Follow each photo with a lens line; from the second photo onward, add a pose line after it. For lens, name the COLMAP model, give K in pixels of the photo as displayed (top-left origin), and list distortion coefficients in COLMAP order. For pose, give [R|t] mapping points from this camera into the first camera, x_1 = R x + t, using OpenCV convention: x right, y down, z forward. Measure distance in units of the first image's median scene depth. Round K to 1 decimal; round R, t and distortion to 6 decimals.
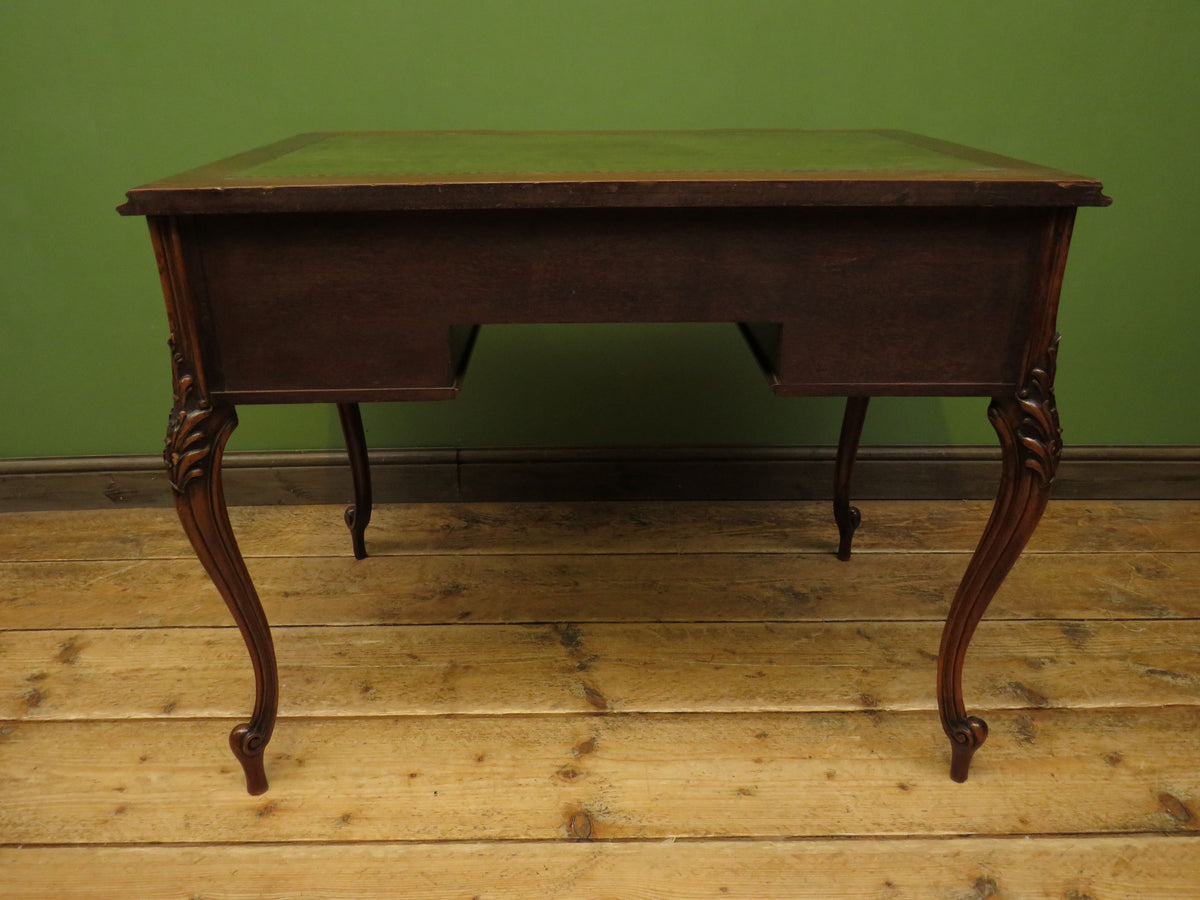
lens RADIAL K [[905.5, 0, 595.2], [0, 905.5, 459.7], [0, 0, 1]] dist [-0.036424, -0.003297]
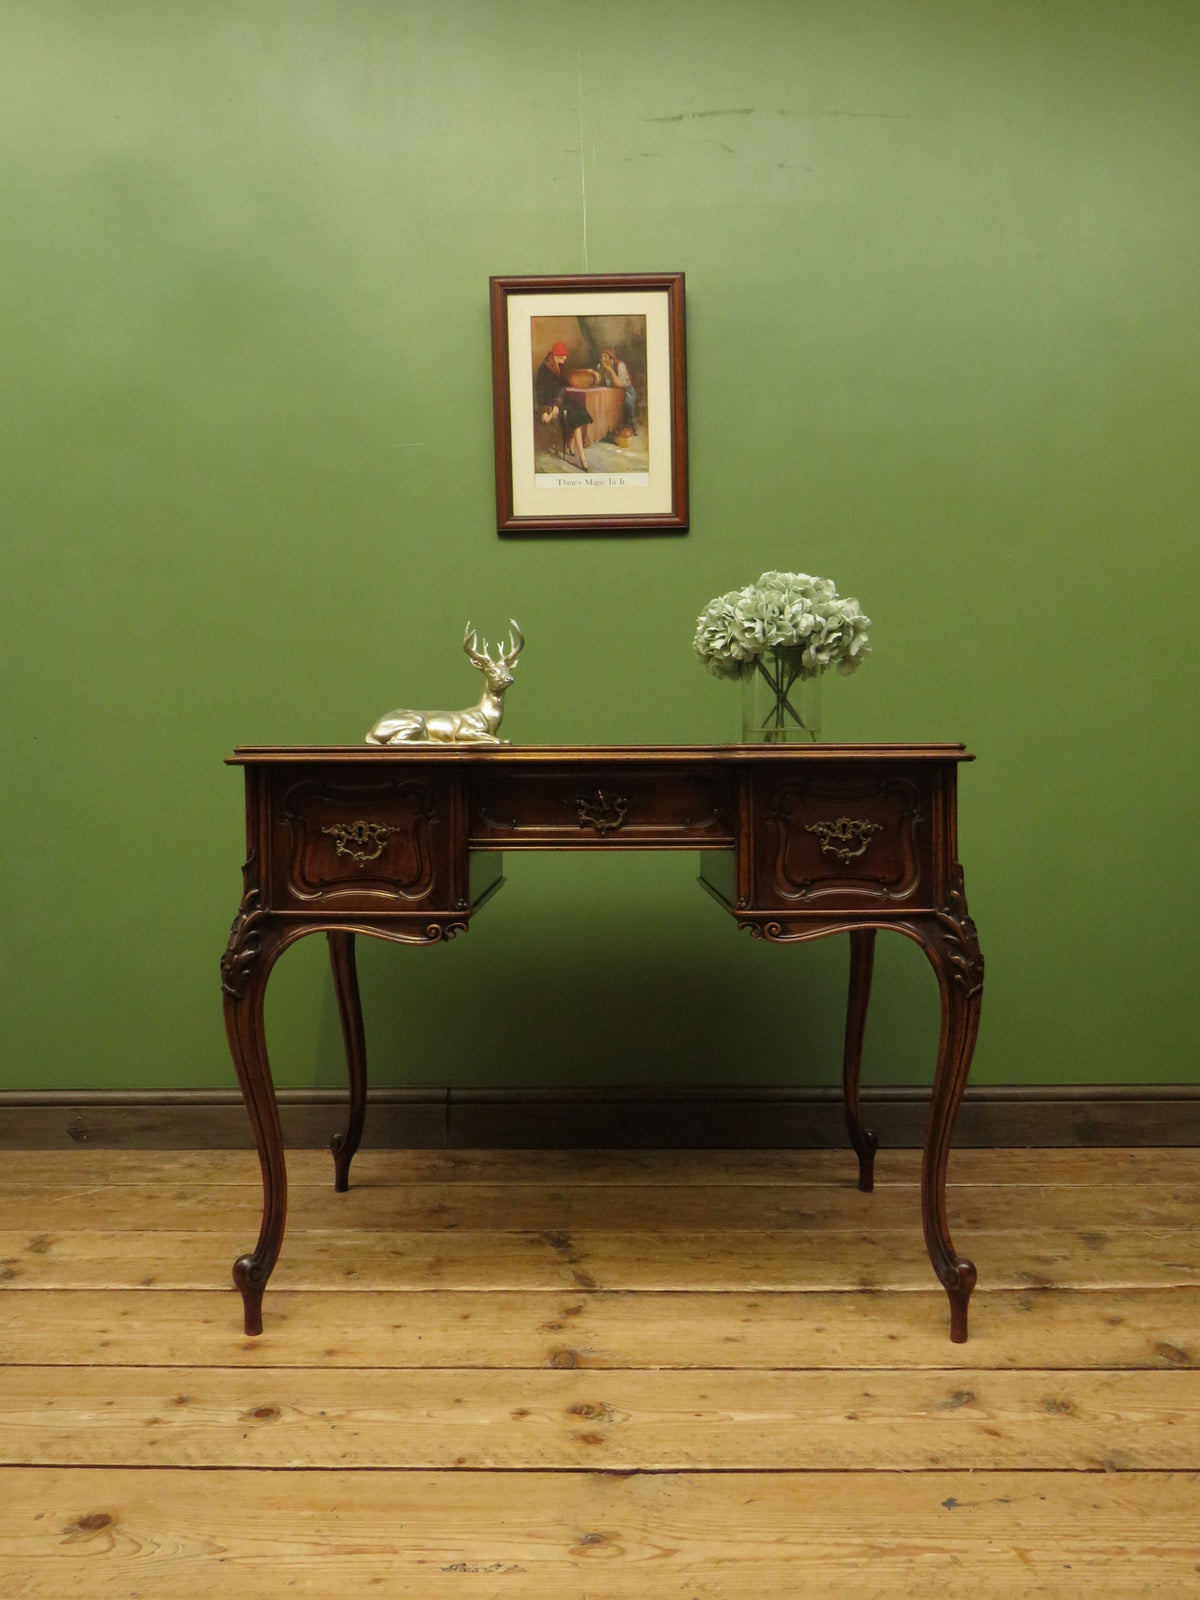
lens RADIAL K [[1207.3, 0, 590.1], [0, 1207.3, 687.6], [0, 0, 1]] dist [-0.036424, -0.003297]
pose [[0.999762, 0.000458, -0.021834, 0.034396], [-0.011039, 0.873247, -0.487152, 0.337910], [0.018843, 0.487277, 0.873044, -0.439979]]
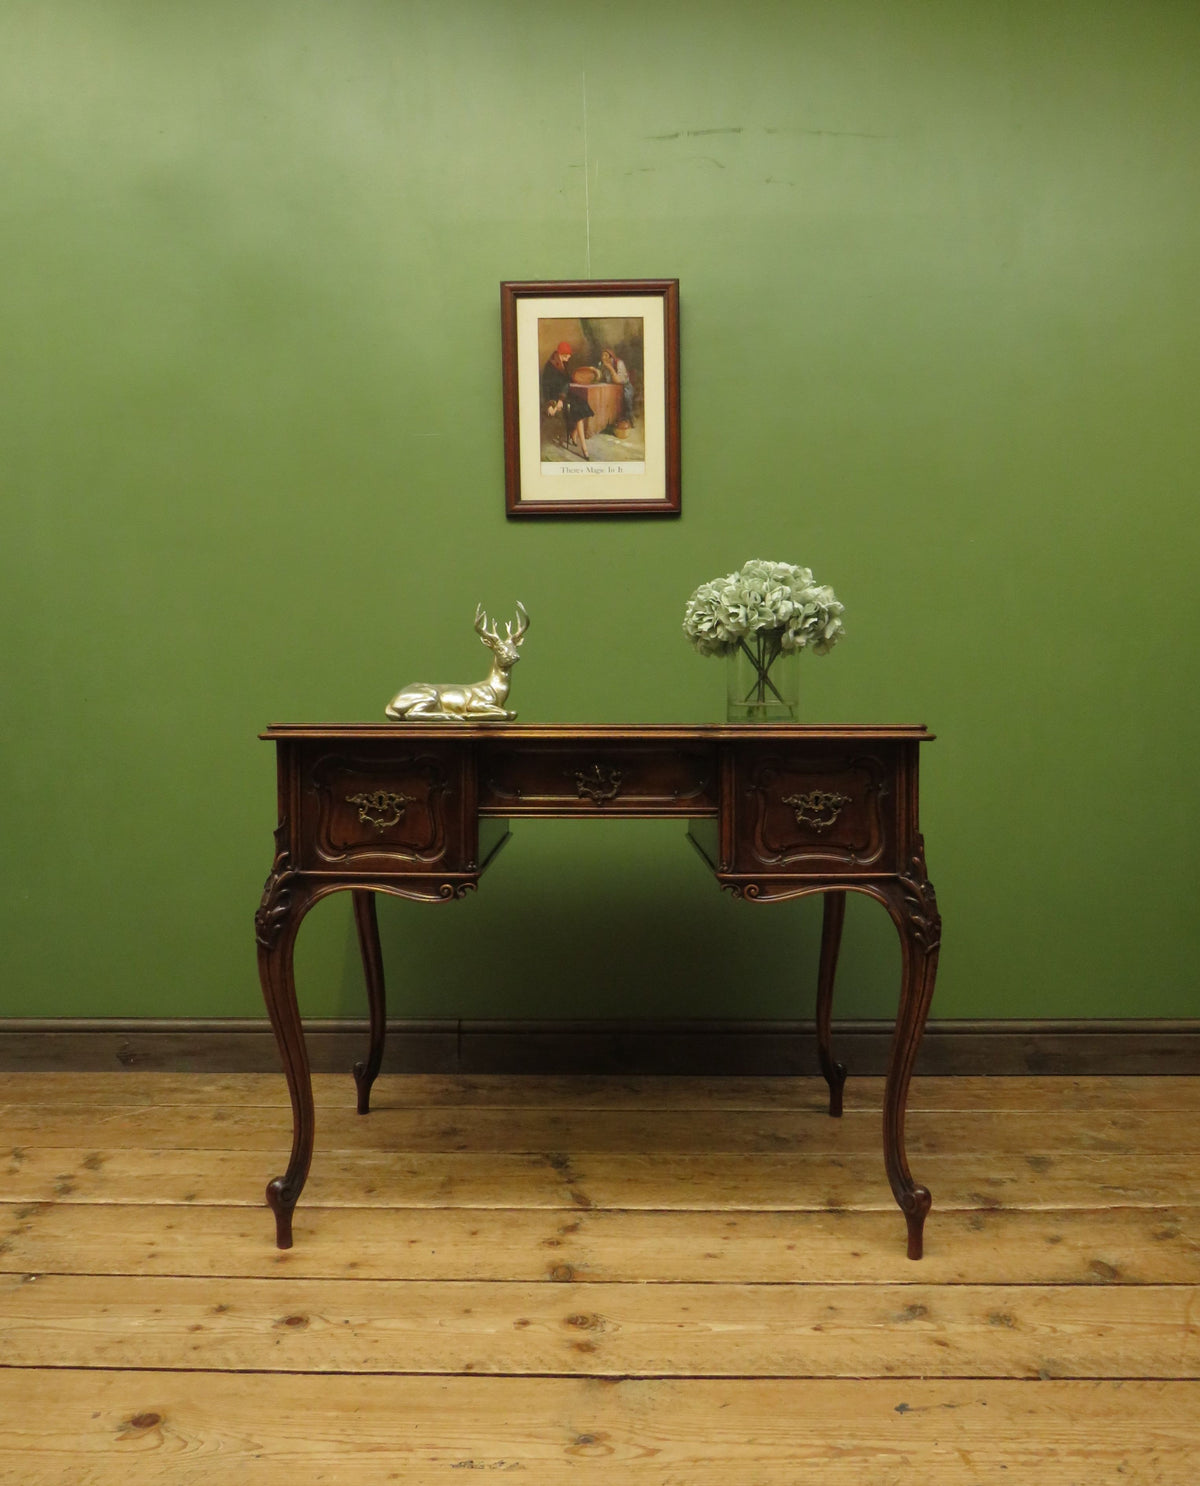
lens RADIAL K [[1113.5, 0, 590.9], [0, 1113.5, 644.1], [0, 0, 1]] dist [-0.052398, 0.006031]
pose [[0.999712, 0.006071, -0.023218, 0.039056], [-0.016403, 0.879079, -0.476395, 0.309745], [0.017518, 0.476638, 0.878925, -0.481924]]
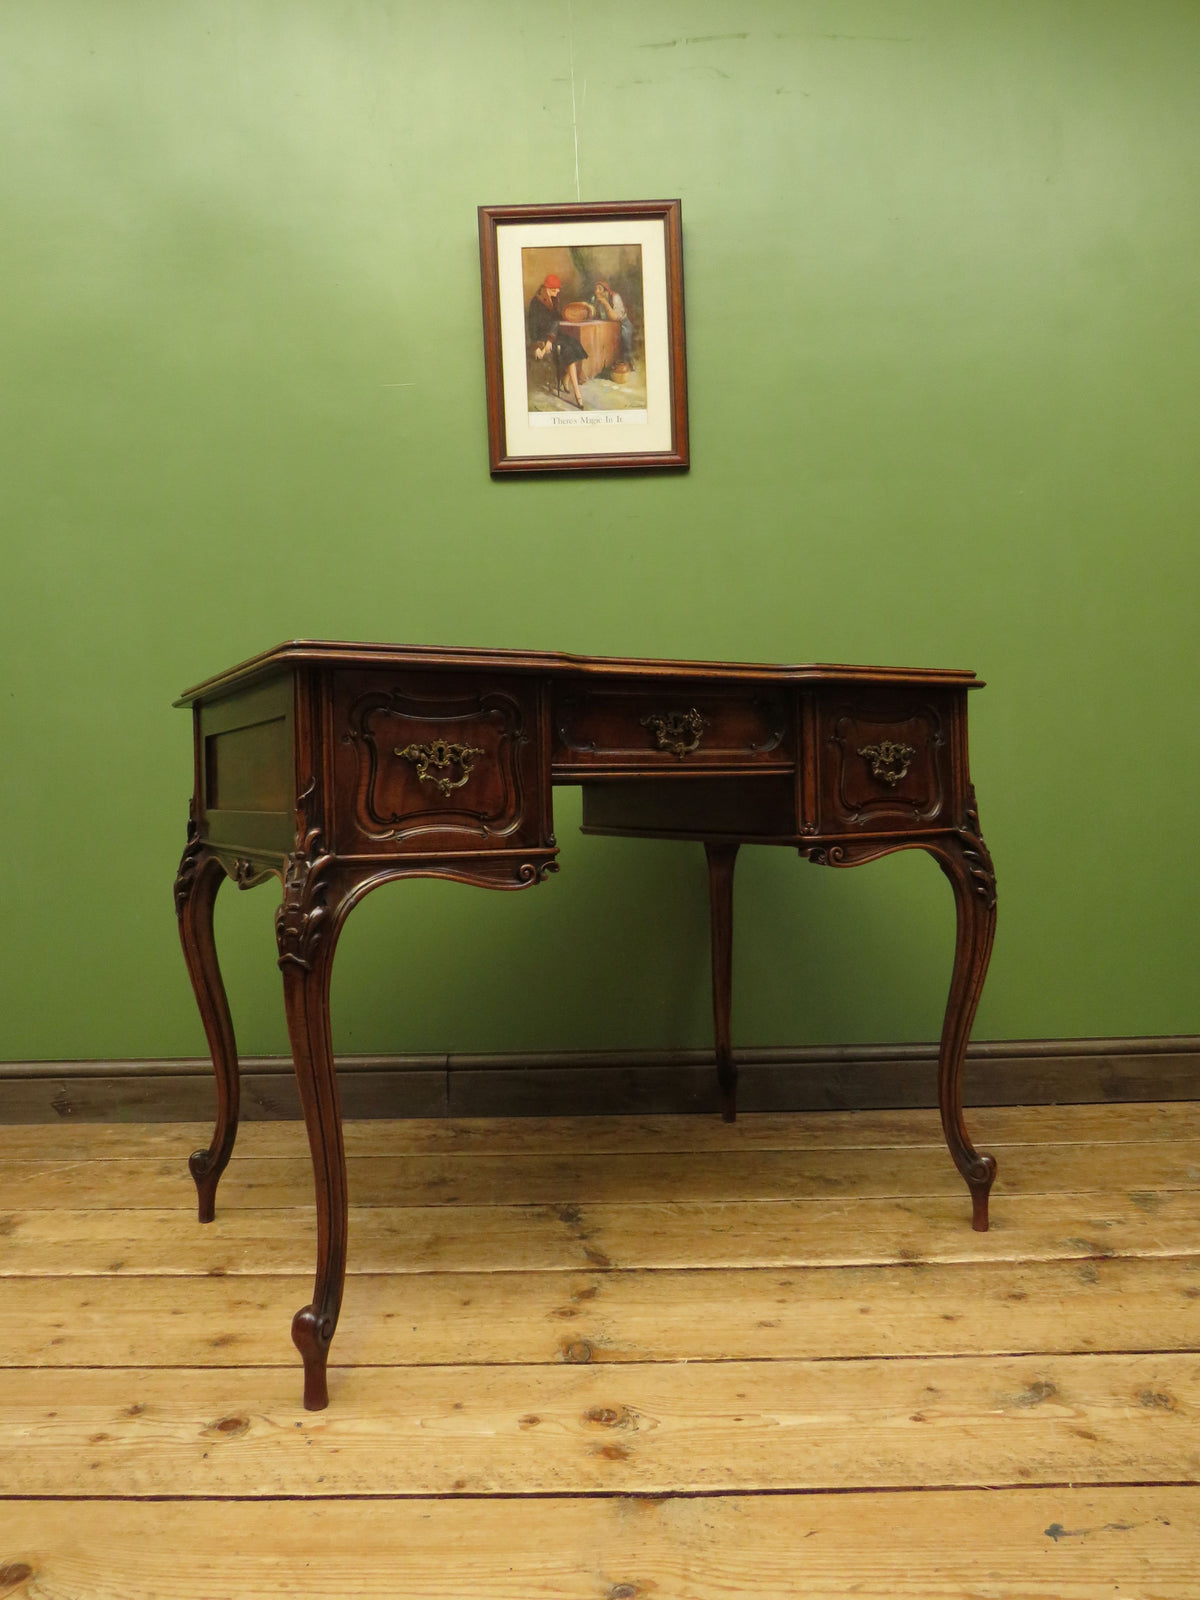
lens RADIAL K [[1106.7, 0, 585.2], [0, 1106.7, 702.5], [0, 0, 1]] dist [-0.055126, 0.014949]
pose [[0.999729, -0.014915, -0.017848, 0.015363], [0.004441, 0.875627, -0.482968, 0.307419], [0.022832, 0.482758, 0.875456, -0.196450]]
